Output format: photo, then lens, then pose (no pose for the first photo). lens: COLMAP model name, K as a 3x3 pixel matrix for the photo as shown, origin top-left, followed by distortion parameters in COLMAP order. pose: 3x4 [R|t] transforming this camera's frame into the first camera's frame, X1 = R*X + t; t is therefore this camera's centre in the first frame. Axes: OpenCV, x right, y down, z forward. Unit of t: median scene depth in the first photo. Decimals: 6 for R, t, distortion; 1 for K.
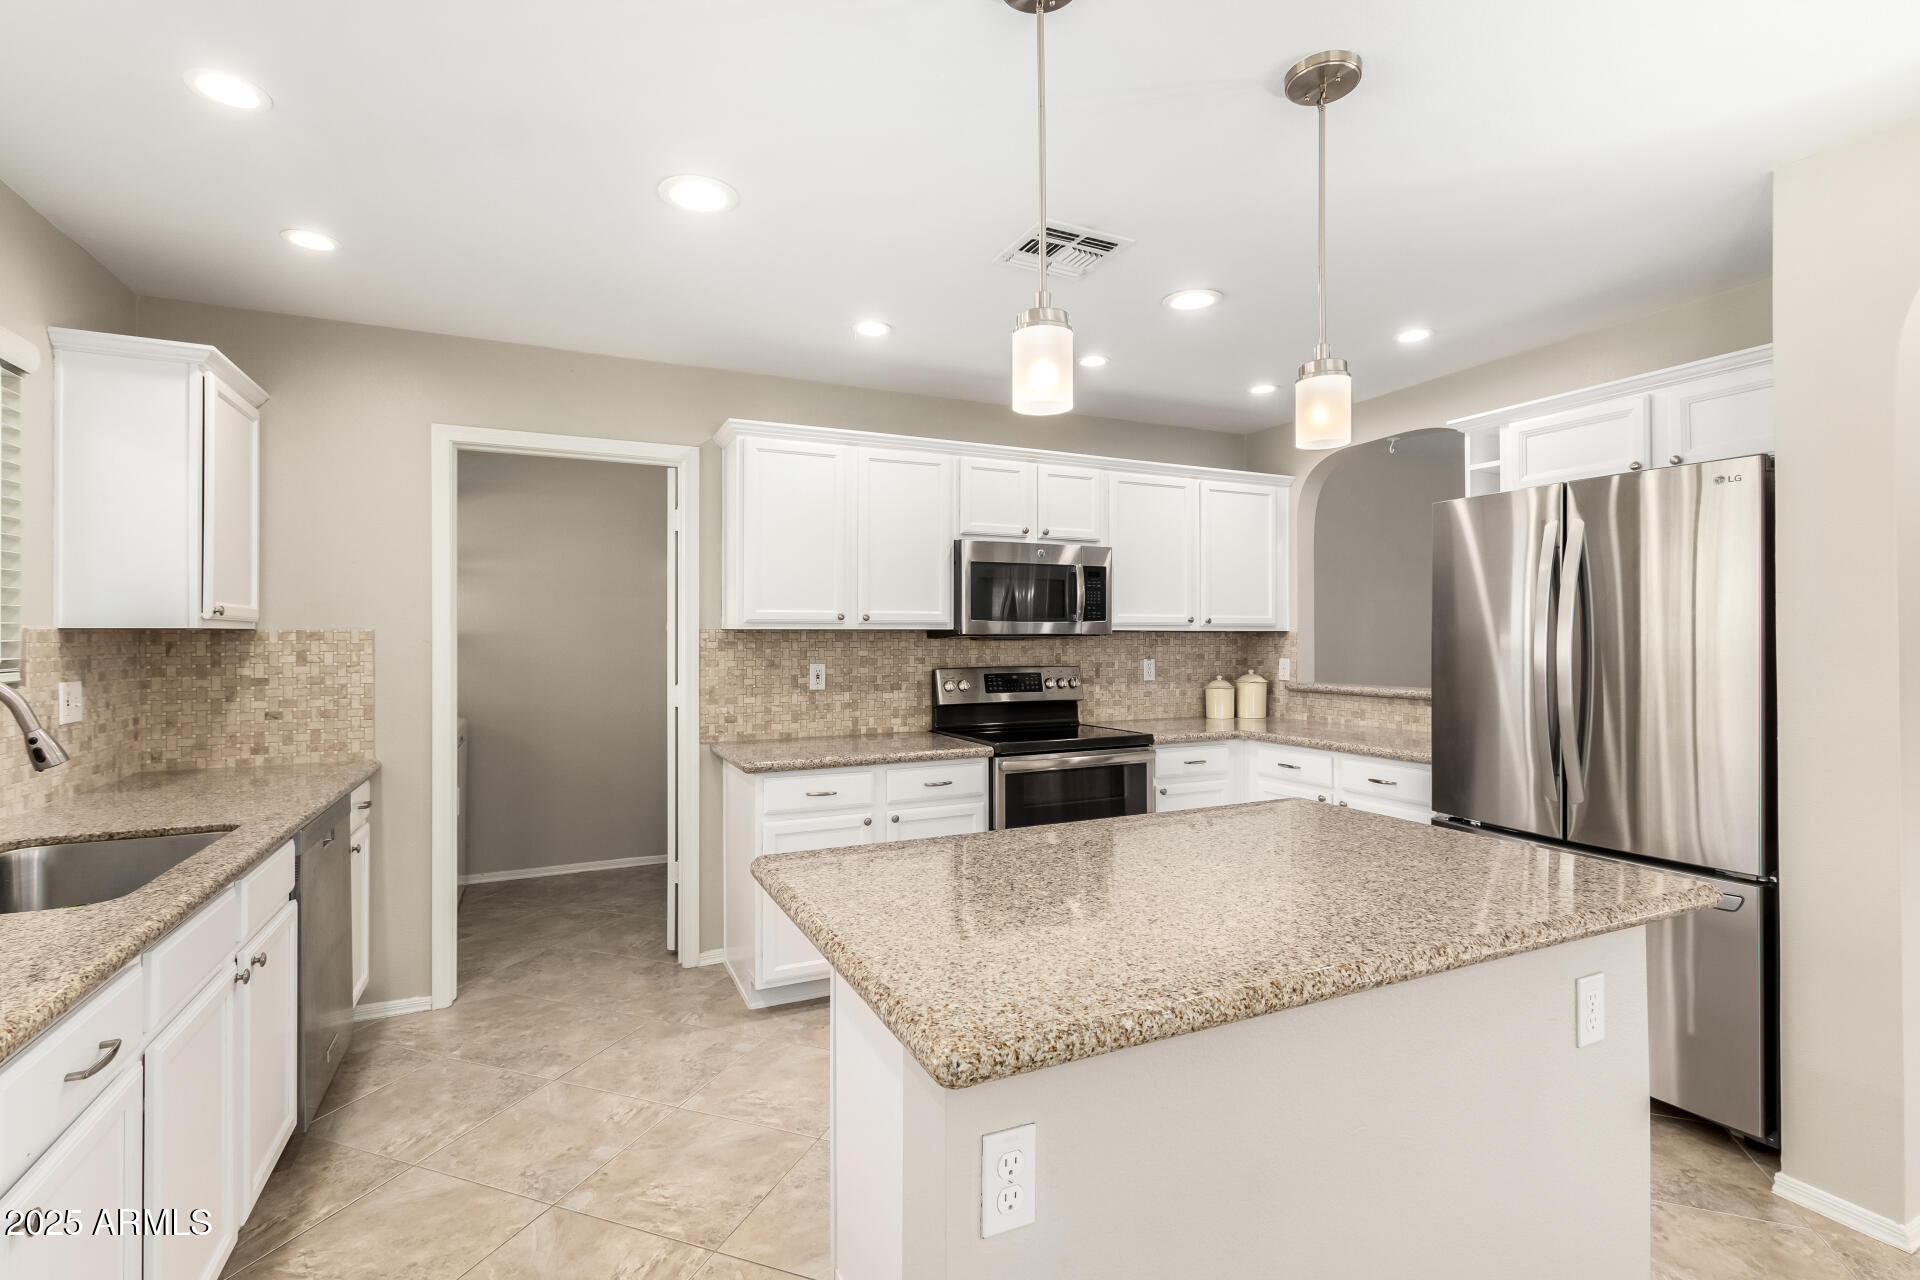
lens RADIAL K [[883.7, 0, 960.0], [0, 883.7, 640.0], [0, 0, 1]] dist [0.003247, -0.000284]
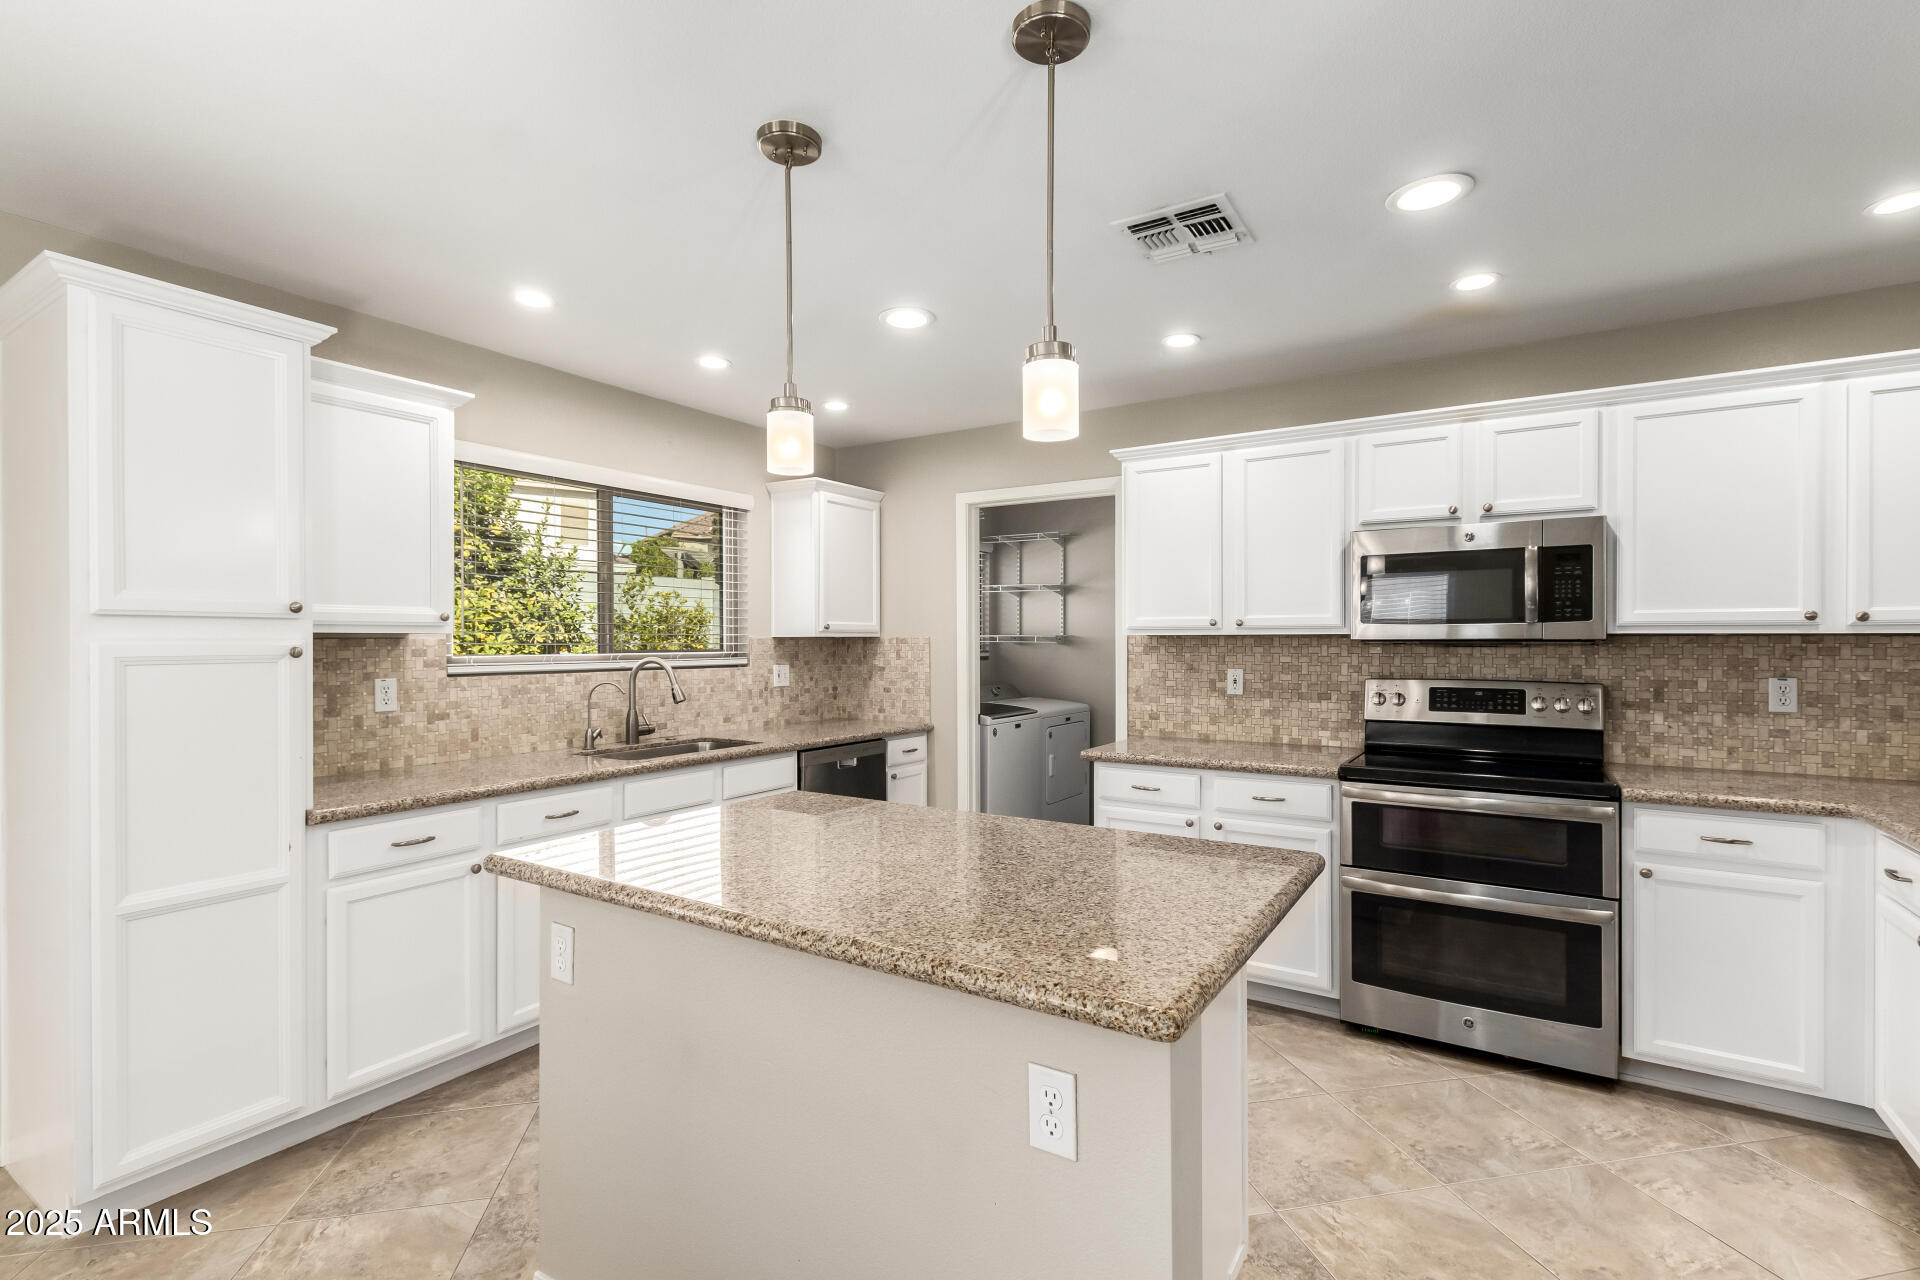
lens RADIAL K [[874.0, 0, 957.1], [0, 874.0, 643.0], [0, 0, 1]] dist [0.001160, -0.001160]
pose [[0.531921, 0.002037, -0.846791, 0.520938], [-0.005015, 0.999987, -0.000745, -0.000296], [0.846779, 0.004643, 0.531925, 0.201867]]
